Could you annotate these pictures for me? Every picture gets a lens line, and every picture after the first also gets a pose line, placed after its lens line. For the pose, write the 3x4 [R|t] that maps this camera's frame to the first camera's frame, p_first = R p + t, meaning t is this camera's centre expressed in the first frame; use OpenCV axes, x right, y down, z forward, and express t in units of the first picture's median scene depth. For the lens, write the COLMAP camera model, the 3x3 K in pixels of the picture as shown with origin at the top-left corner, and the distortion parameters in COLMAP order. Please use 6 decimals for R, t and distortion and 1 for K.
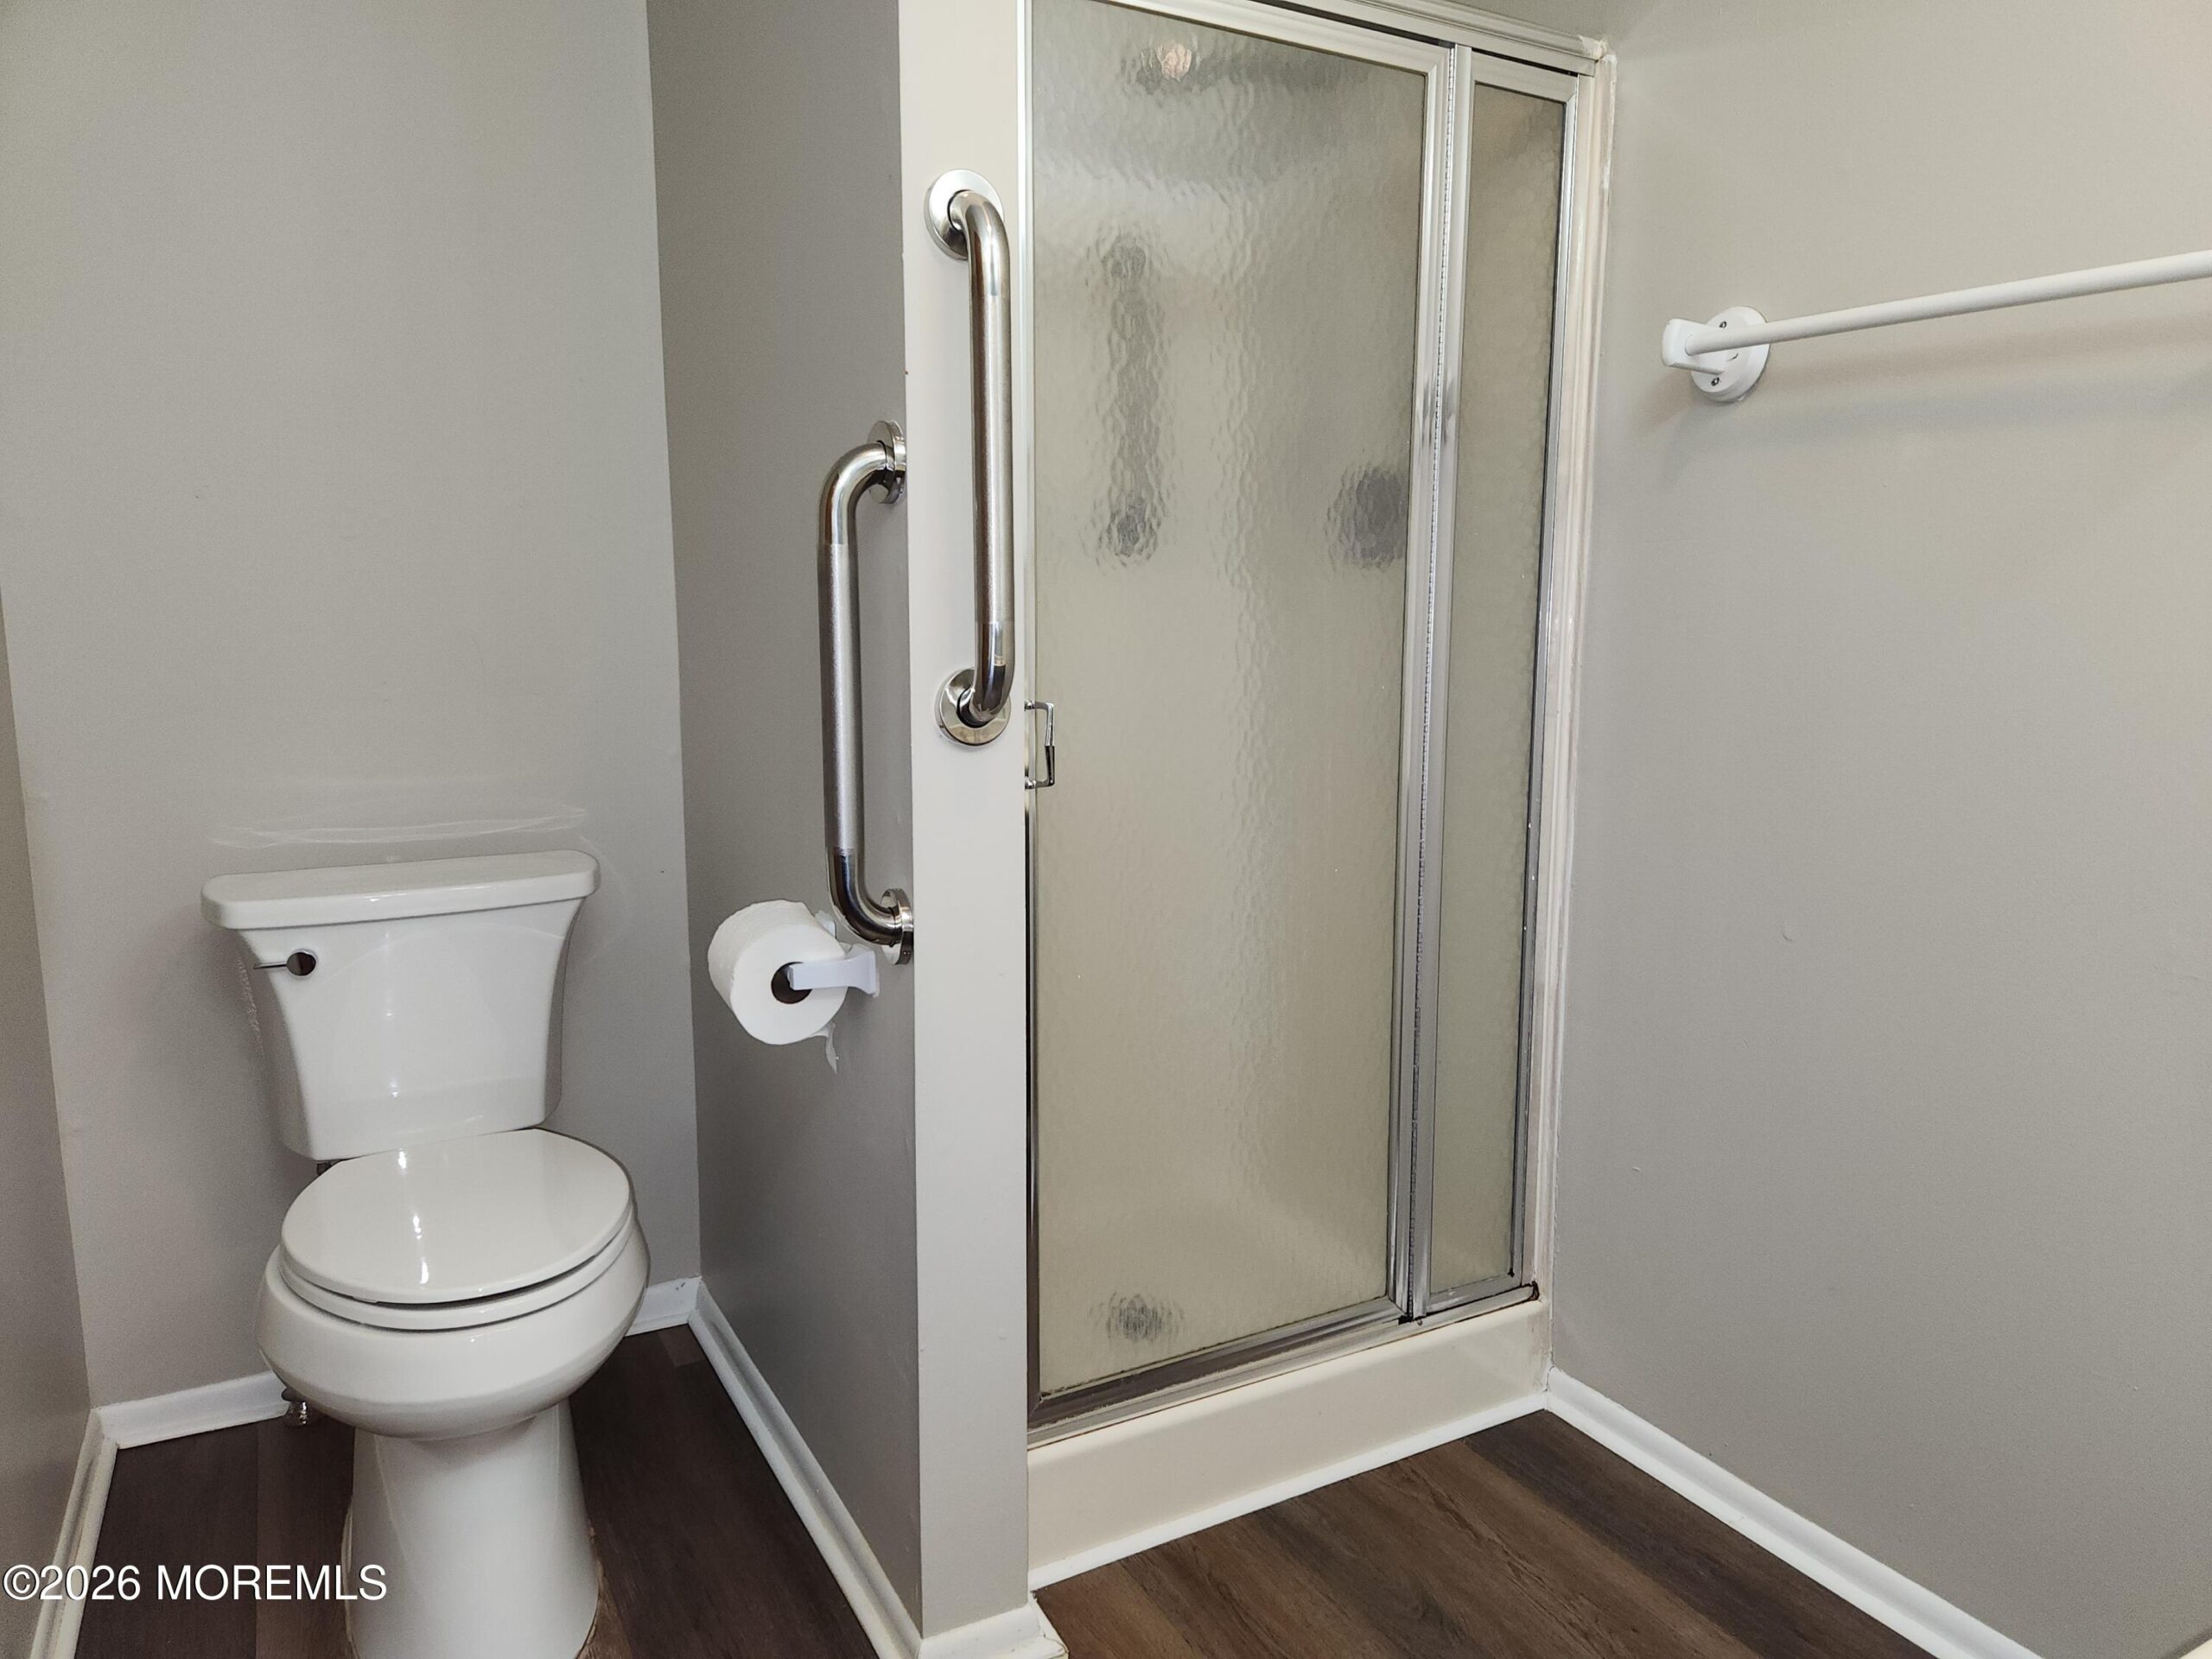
lens RADIAL K [[1466.0, 0, 1128.7], [0, 1466.0, 819.4], [0, 0, 1]] dist [0.075354, -0.070411]
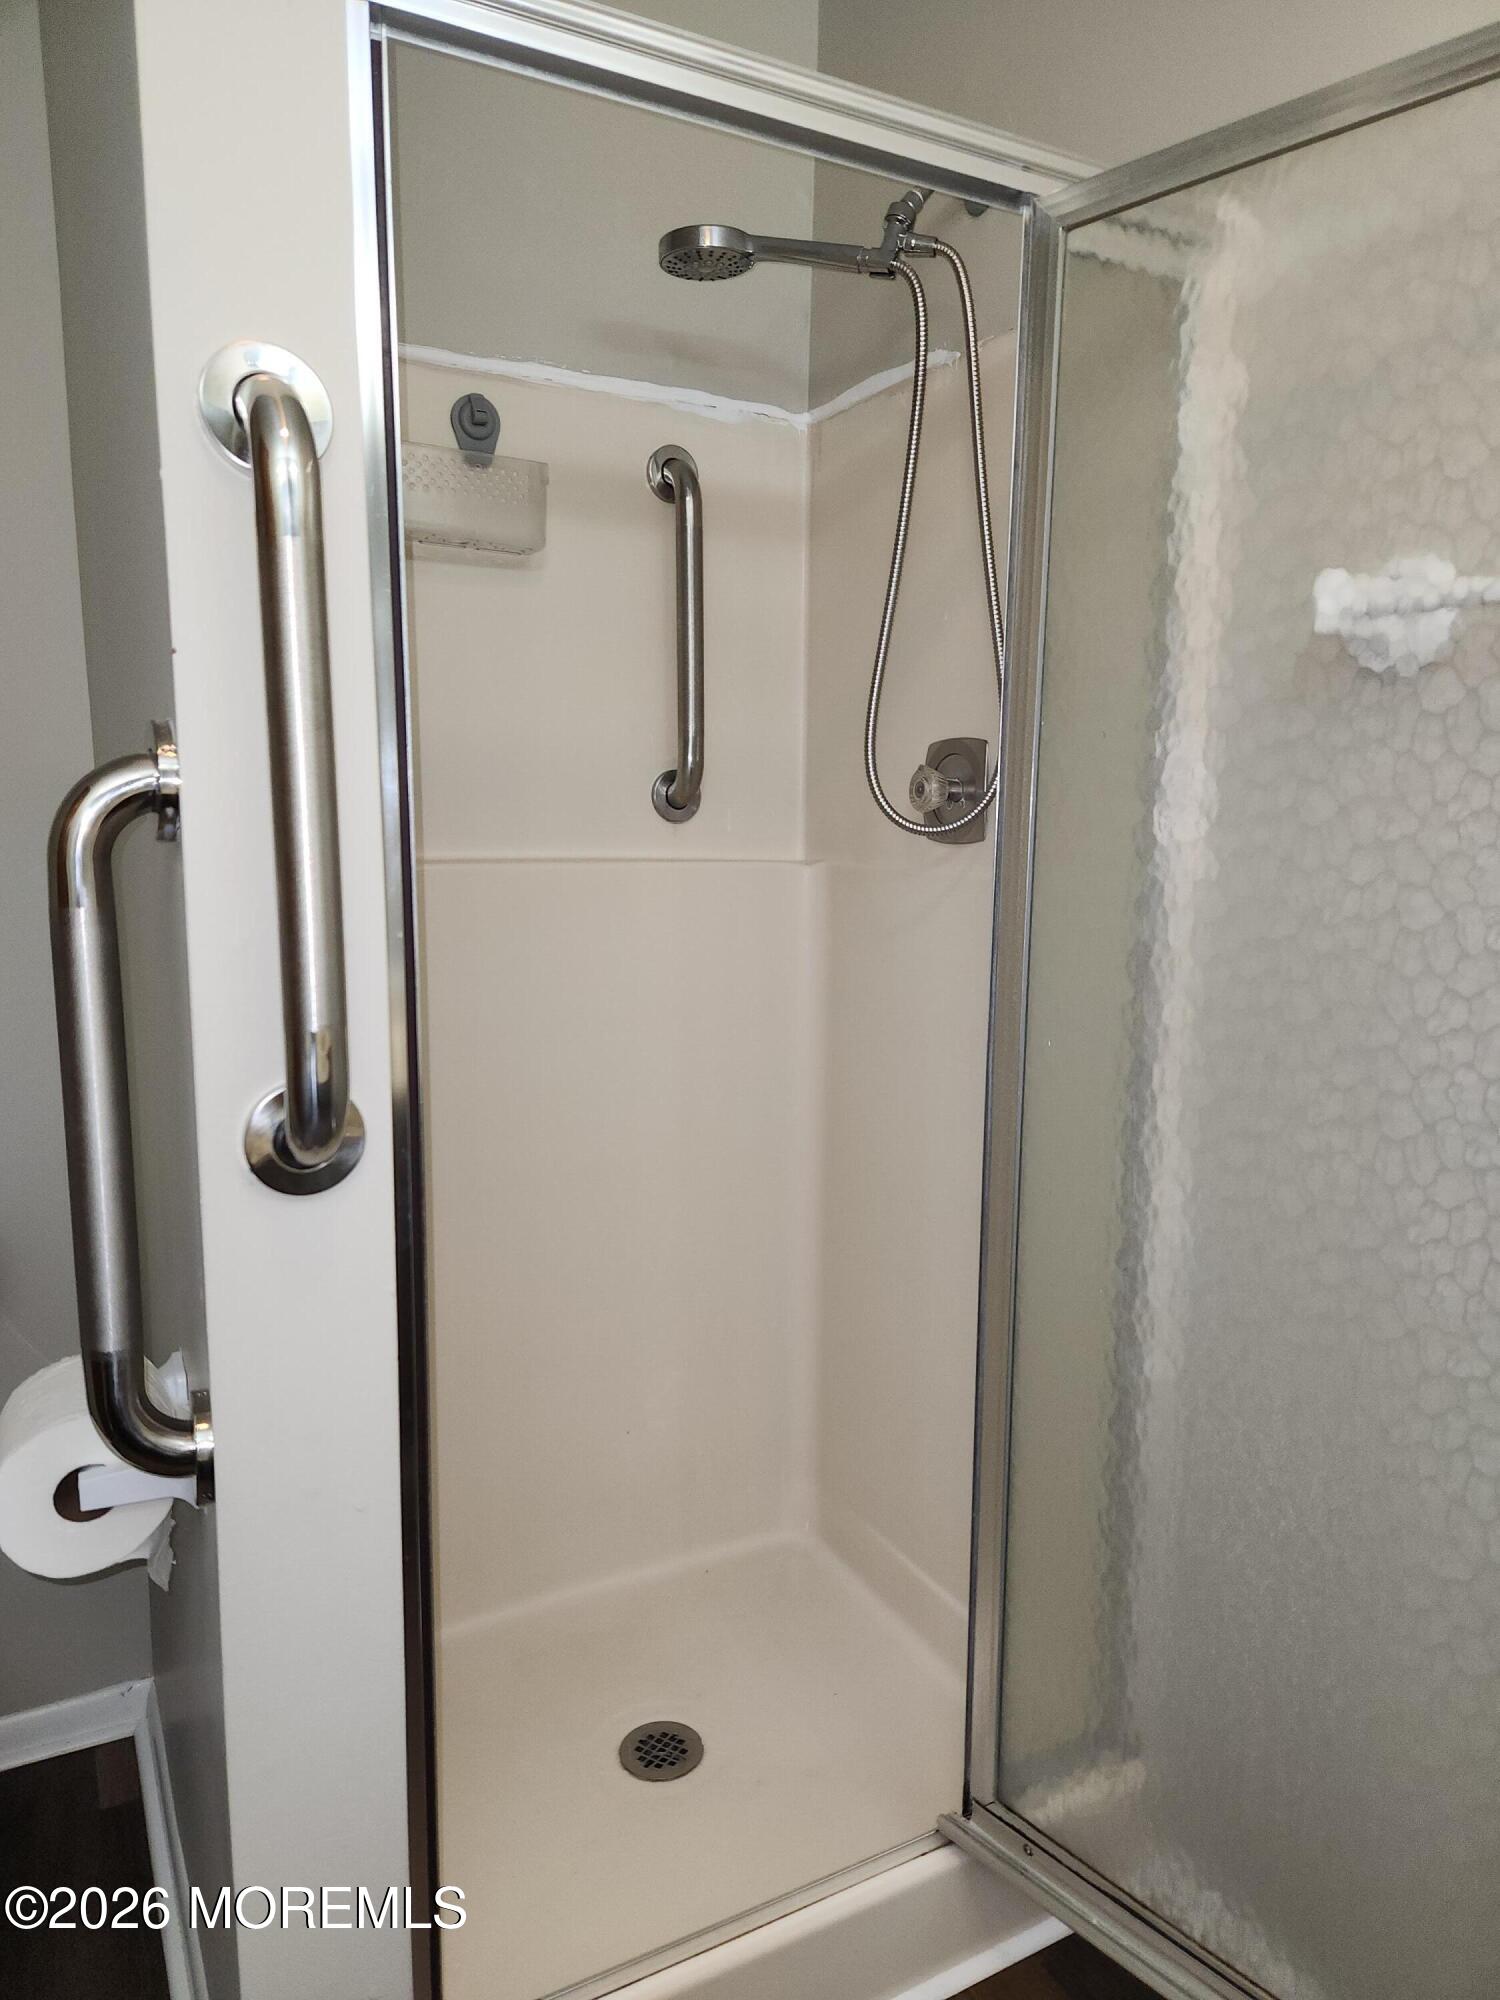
lens RADIAL K [[1325.5, 0, 756.5], [0, 1325.5, 995.6], [0, 0, 1]] dist [0.075354, -0.070411]
pose [[0.999819, 0.008572, -0.016995, 0.113699], [-0.008625, 0.999958, -0.003057, -0.139428], [0.016968, 0.003203, 0.999851, 0.379219]]
